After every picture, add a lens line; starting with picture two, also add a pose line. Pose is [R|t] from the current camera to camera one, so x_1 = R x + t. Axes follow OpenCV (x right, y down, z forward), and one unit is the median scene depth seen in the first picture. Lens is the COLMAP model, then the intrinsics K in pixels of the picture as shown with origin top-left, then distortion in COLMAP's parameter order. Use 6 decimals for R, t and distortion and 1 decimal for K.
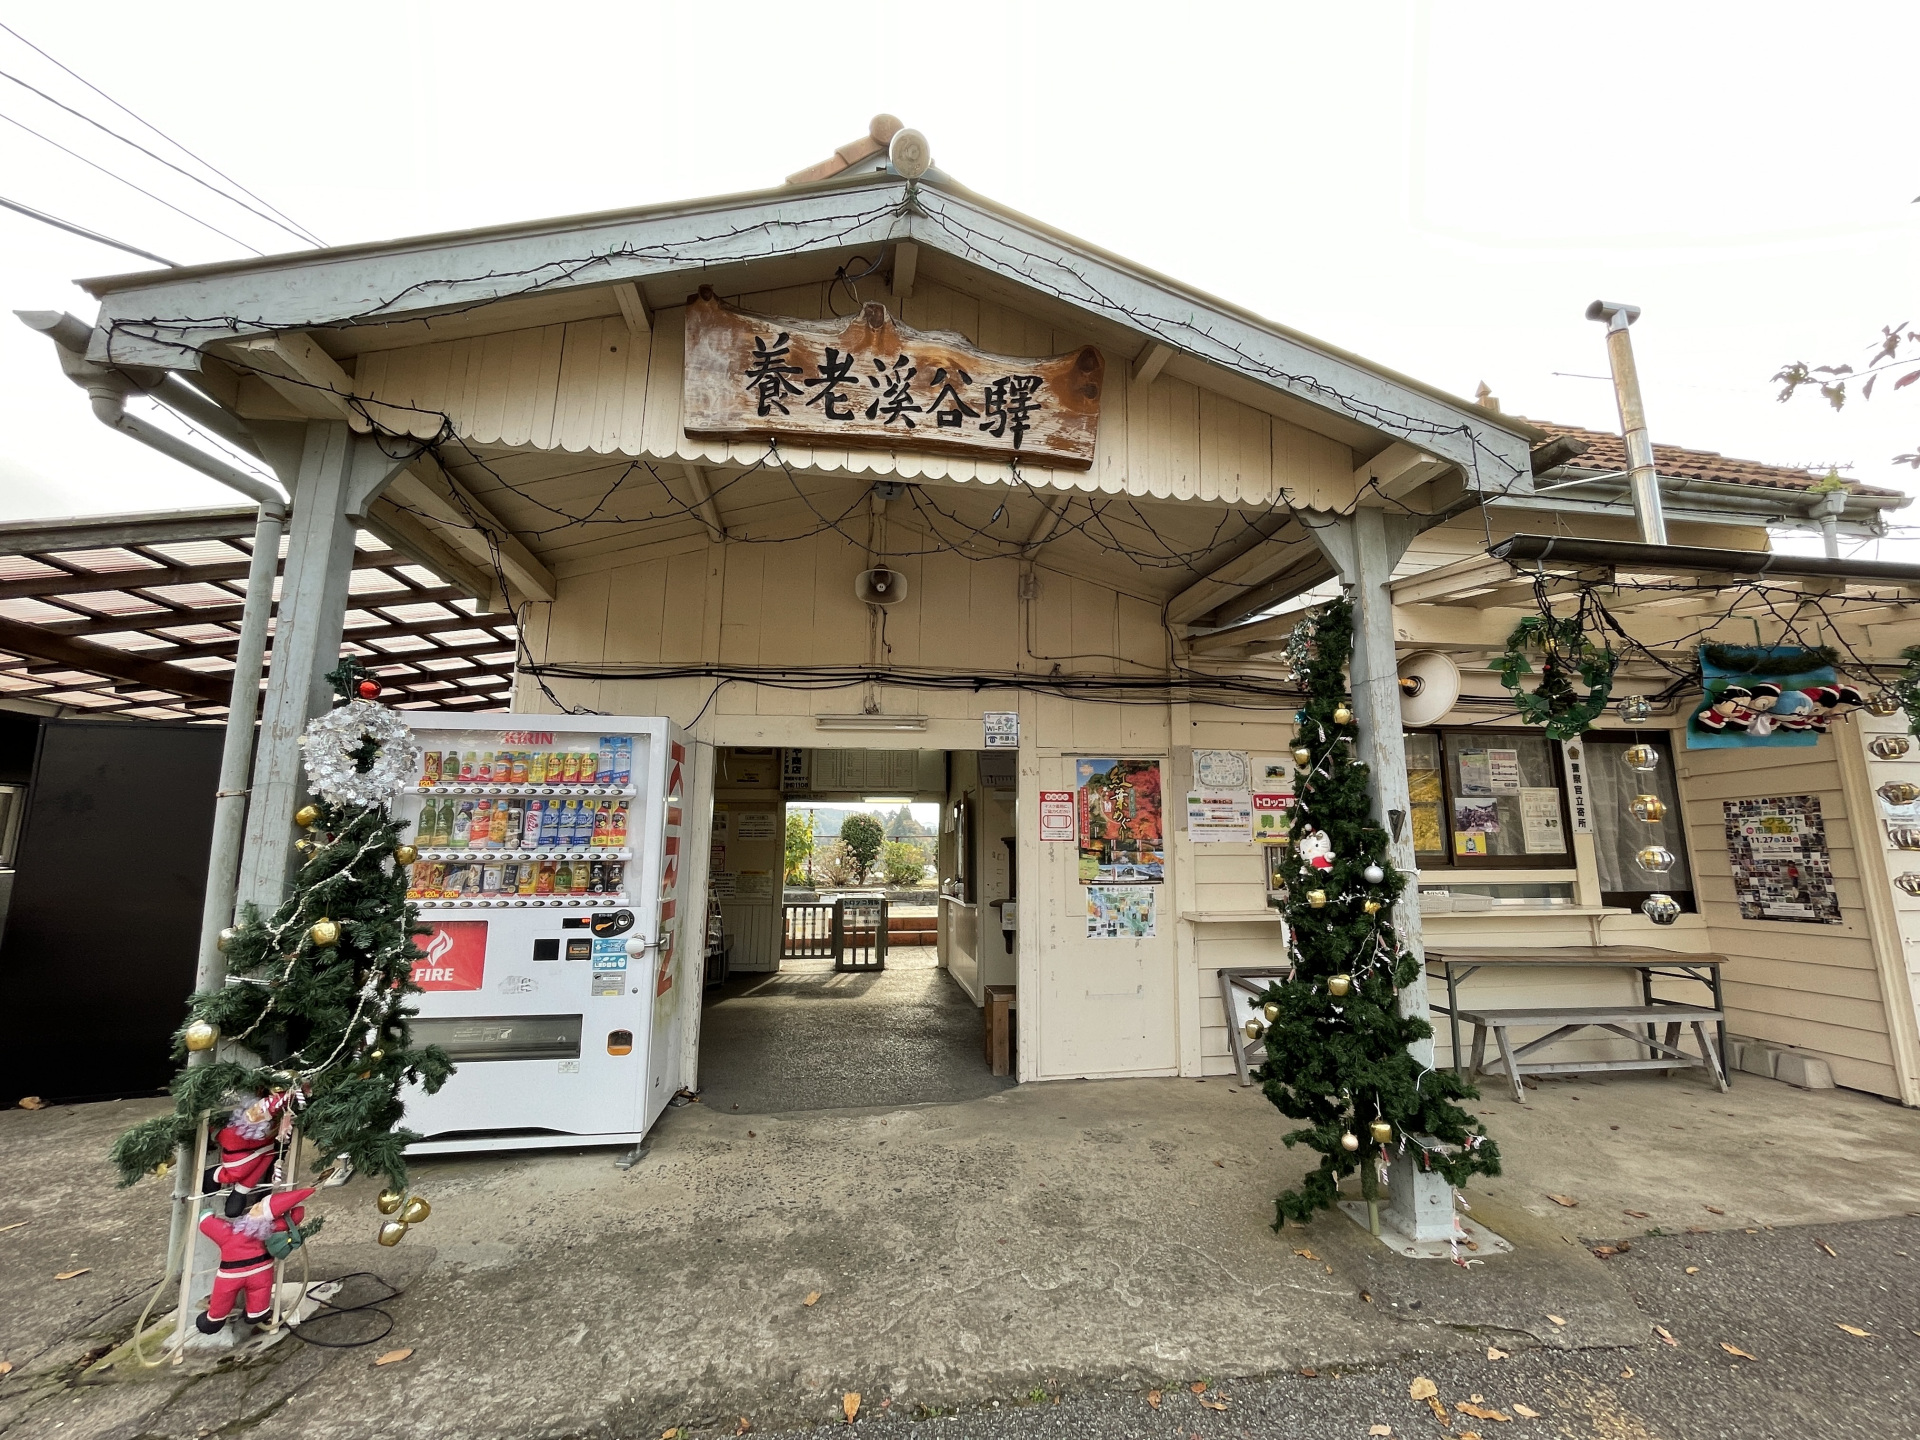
lens RADIAL K [[750.2, 0, 943.3], [0, 750.2, 722.5], [0, 0, 1]] dist [-0.001903, -0.000239]
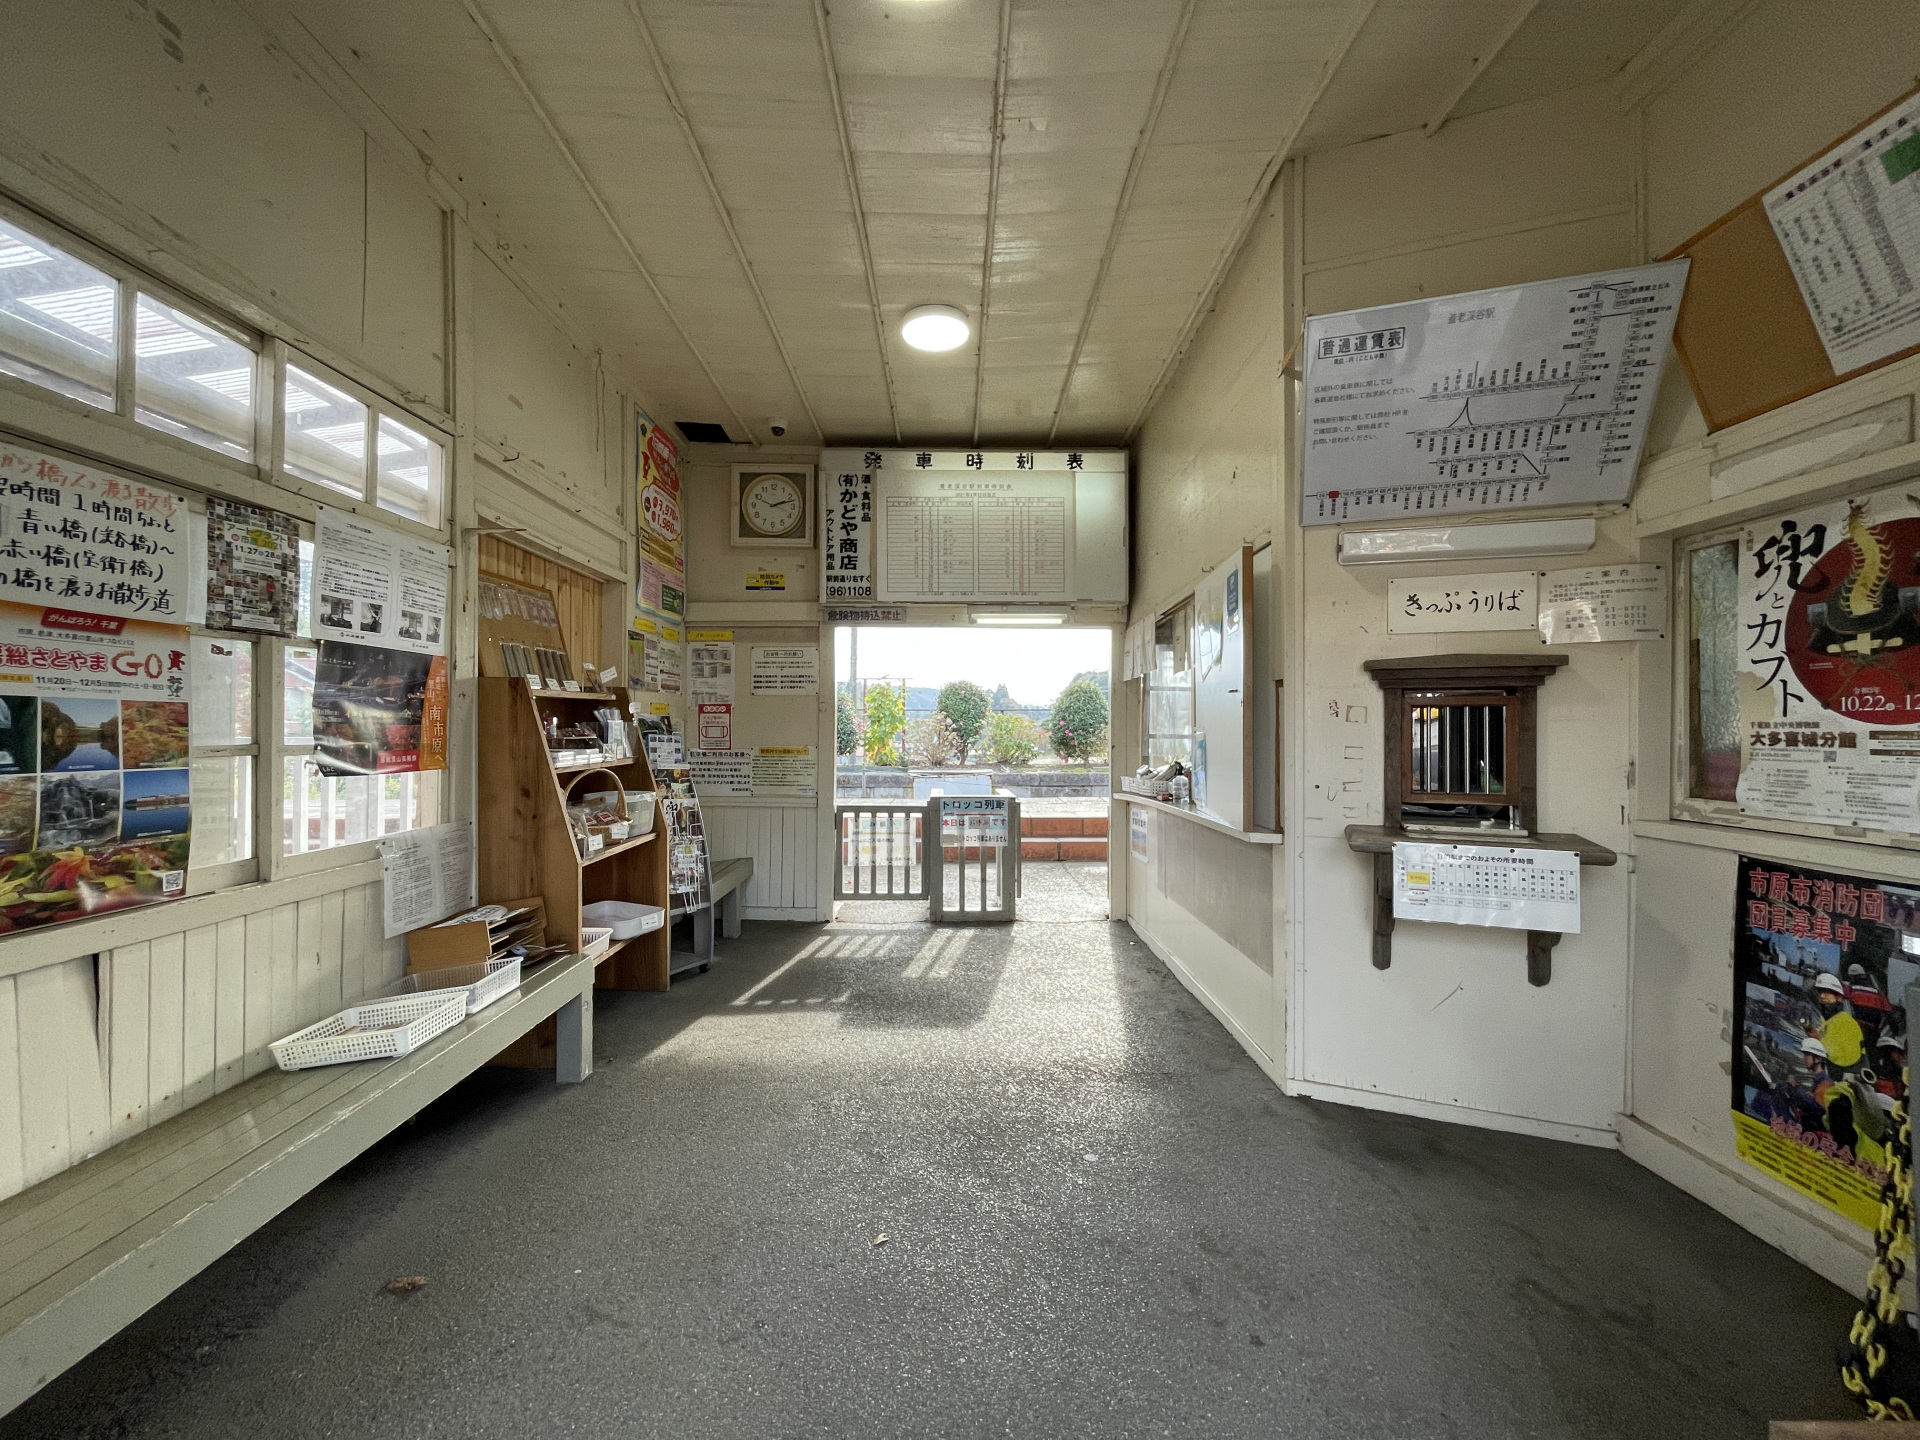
lens RADIAL K [[750.2, 0, 943.3], [0, 750.2, 722.5], [0, 0, 1]] dist [-0.001903, -0.000239]
pose [[0.991763, -0.000748, -0.128084, -0.060495], [0.021172, 0.987184, 0.158175, 0.092364], [0.126324, -0.159584, 0.979068, 0.466435]]
